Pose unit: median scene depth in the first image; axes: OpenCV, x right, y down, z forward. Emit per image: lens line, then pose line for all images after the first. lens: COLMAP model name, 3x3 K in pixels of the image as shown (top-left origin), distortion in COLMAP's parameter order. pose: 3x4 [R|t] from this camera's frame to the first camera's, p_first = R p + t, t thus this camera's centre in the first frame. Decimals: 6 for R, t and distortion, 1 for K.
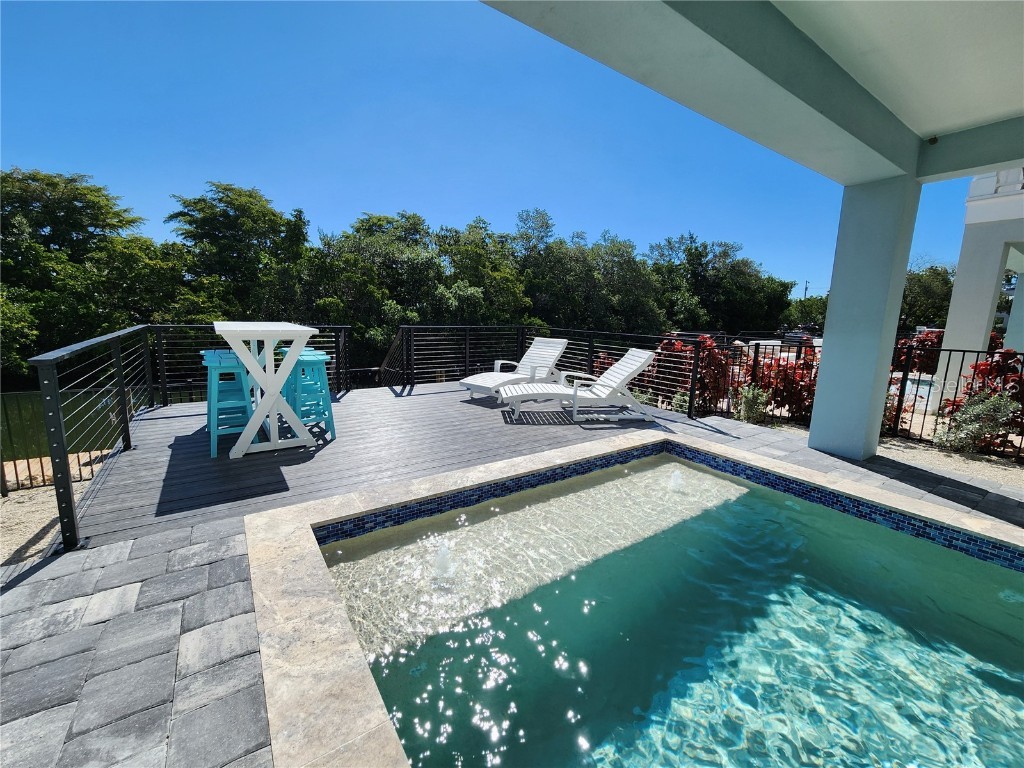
lens RADIAL K [[420.1, 0, 514.8], [0, 420.1, 381.5], [0, 0, 1]] dist [0.001278, 0.000342]
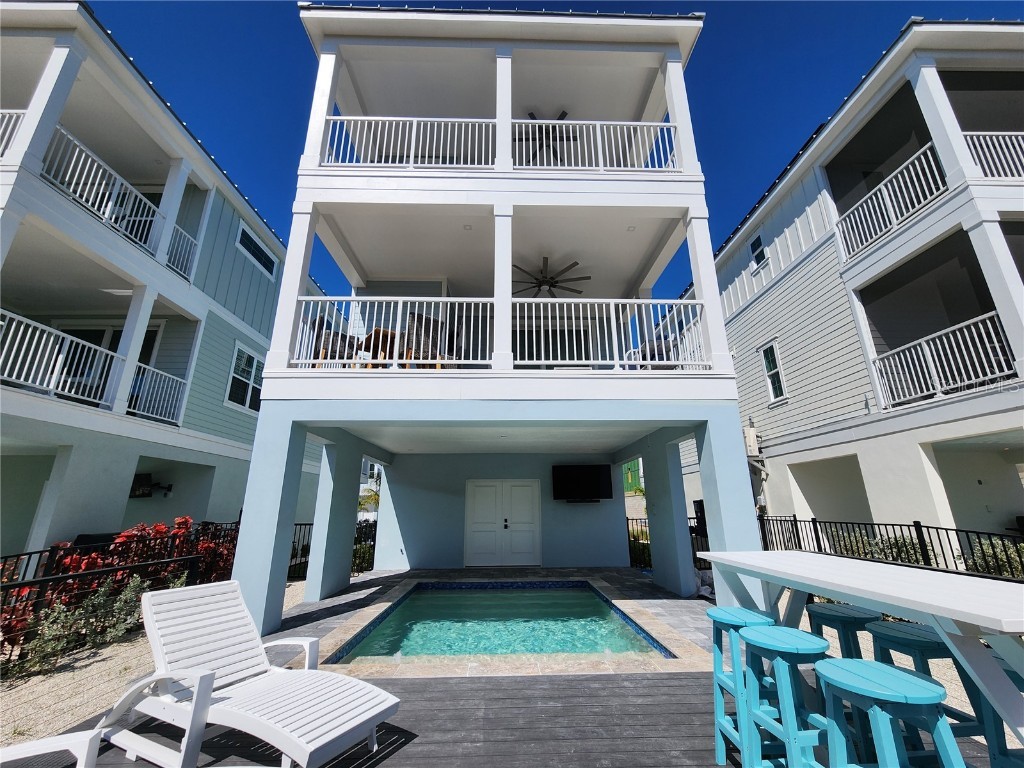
lens RADIAL K [[422.2, 0, 514.8], [0, 422.2, 379.2], [0, 0, 1]] dist [0.000355, -0.000035]
pose [[-0.835502, 0.142574, 0.530668, -0.099792], [0.075616, 0.986396, -0.145962, -0.054927], [-0.544260, -0.081824, -0.834917, 0.289862]]
